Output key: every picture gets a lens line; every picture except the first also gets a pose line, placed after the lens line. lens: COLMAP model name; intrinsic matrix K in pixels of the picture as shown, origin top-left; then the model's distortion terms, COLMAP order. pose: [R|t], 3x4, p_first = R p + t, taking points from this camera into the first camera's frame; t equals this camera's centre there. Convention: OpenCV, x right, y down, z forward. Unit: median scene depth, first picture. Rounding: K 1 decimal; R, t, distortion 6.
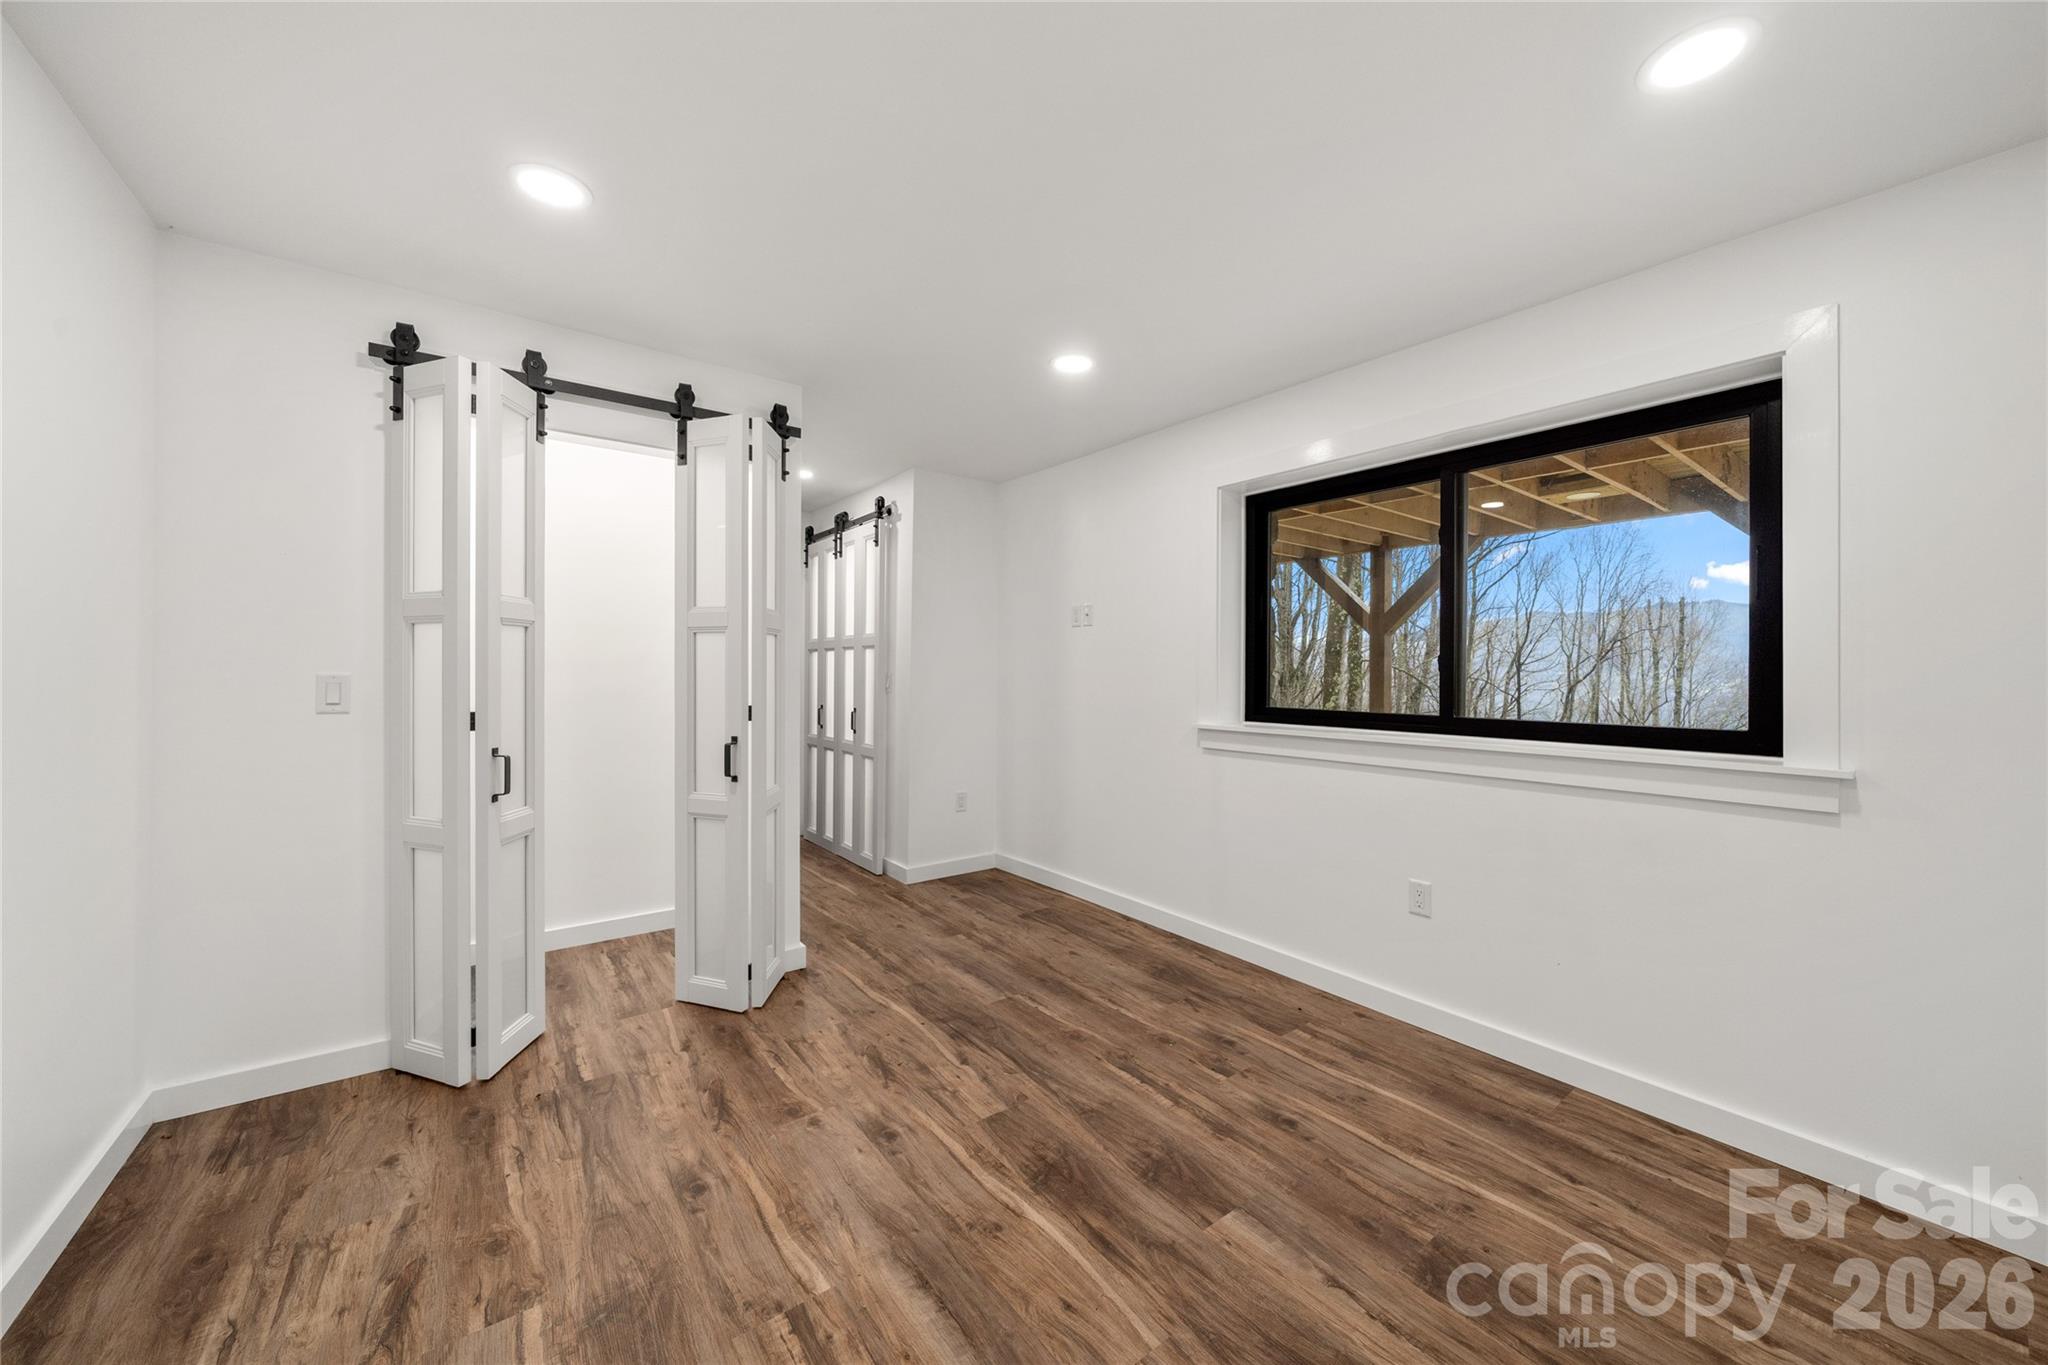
lens RADIAL K [[738.2, 0, 1023.3], [0, 738.2, 663.3], [0, 0, 1]] dist [-0.000810, -0.000039]
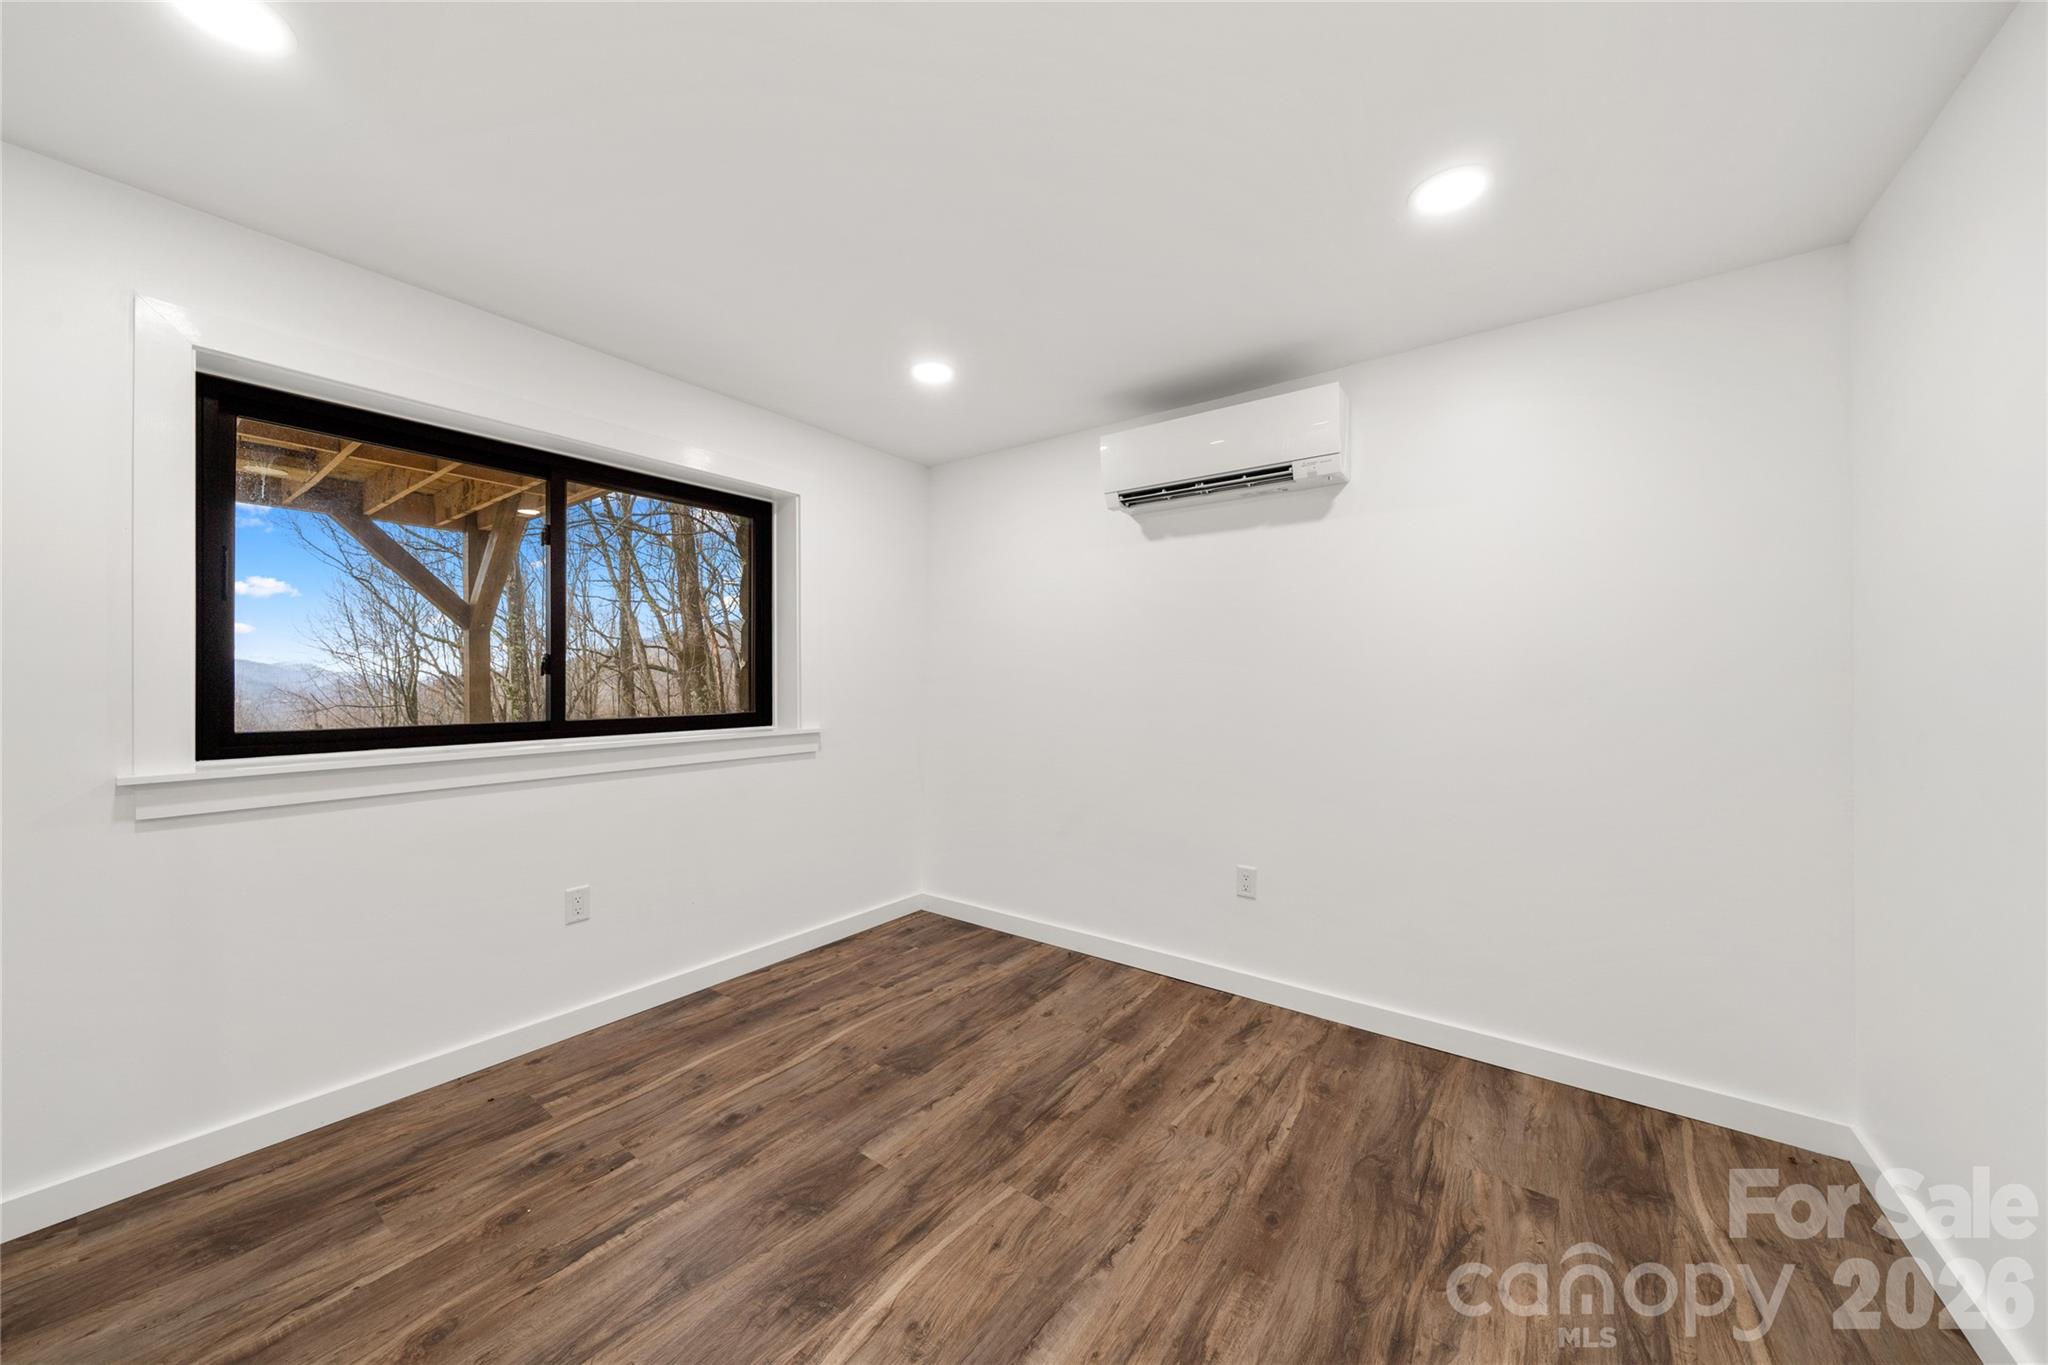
lens RADIAL K [[703.6, 0, 1020.7], [0, 703.6, 677.6], [0, 0, 1]] dist [-0.005517, -0.000192]
pose [[-0.286669, -0.005573, 0.958014, -0.684568], [-0.017210, 0.999852, 0.000667, 0.002941], [-0.957875, -0.016296, -0.286722, 0.906958]]
